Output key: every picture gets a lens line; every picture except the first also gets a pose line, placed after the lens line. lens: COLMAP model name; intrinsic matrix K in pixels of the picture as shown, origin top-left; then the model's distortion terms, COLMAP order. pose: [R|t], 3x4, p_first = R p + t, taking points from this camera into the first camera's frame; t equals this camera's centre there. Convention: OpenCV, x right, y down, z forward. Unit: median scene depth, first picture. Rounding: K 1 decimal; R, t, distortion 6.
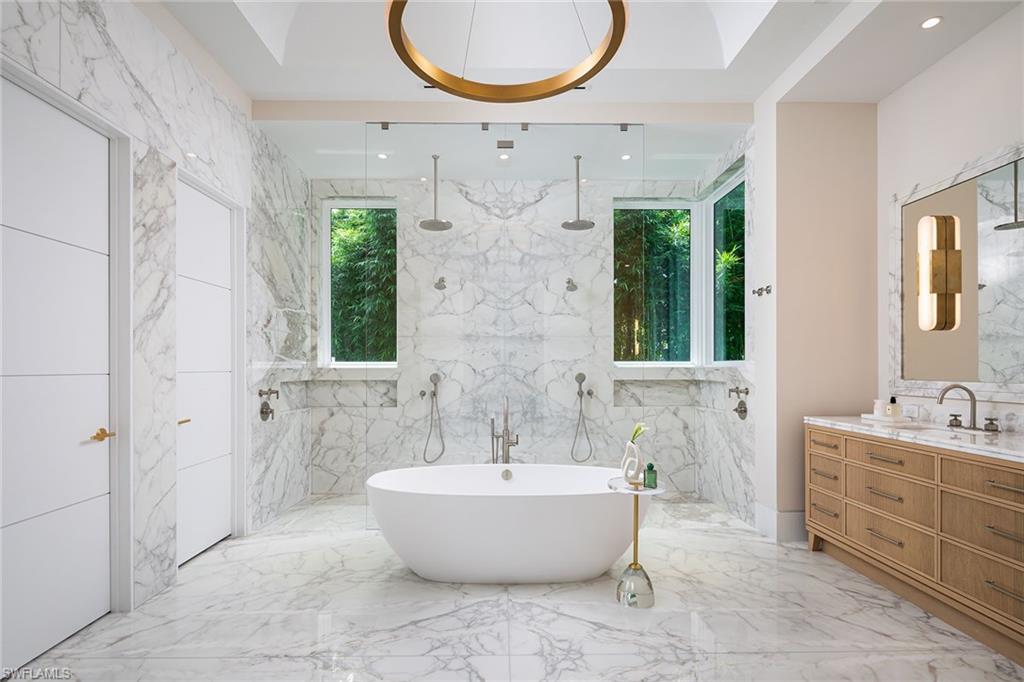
lens RADIAL K [[494.4, 0, 503.7], [0, 494.4, 365.6], [0, 0, 1]] dist [0.004385, -0.004298]
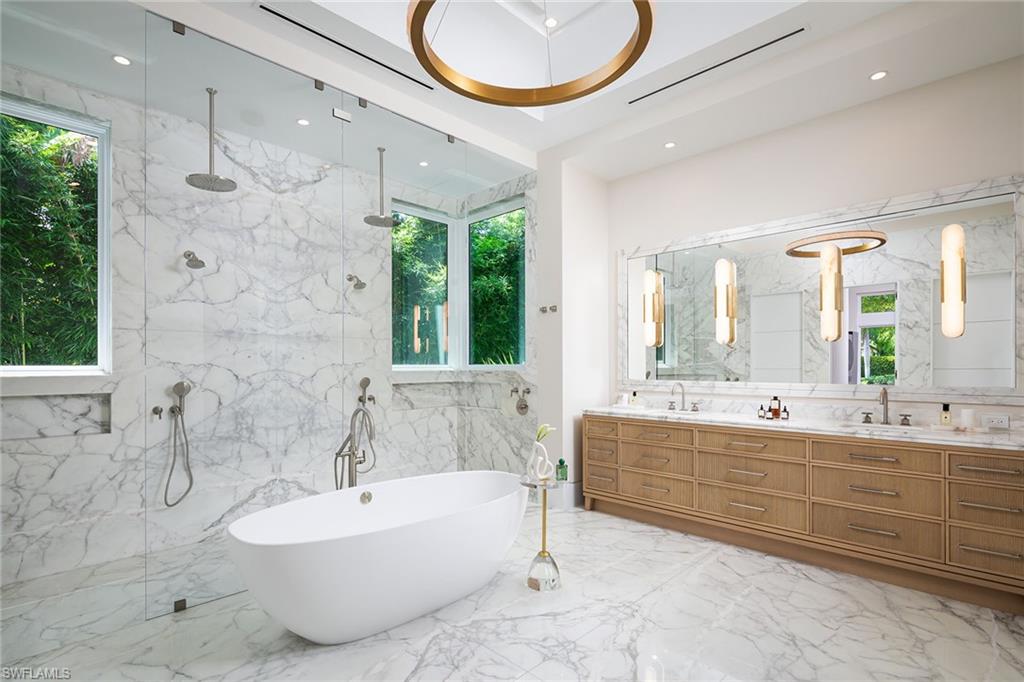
lens RADIAL K [[494.4, 0, 508.1], [0, 494.4, 363.7], [0, 0, 1]] dist [0.004385, -0.004298]
pose [[0.715385, 0.000992, 0.698729, -0.299456], [-0.000880, 0.999999, -0.000519, -0.010866], [-0.698729, -0.000244, 0.715386, 0.138840]]
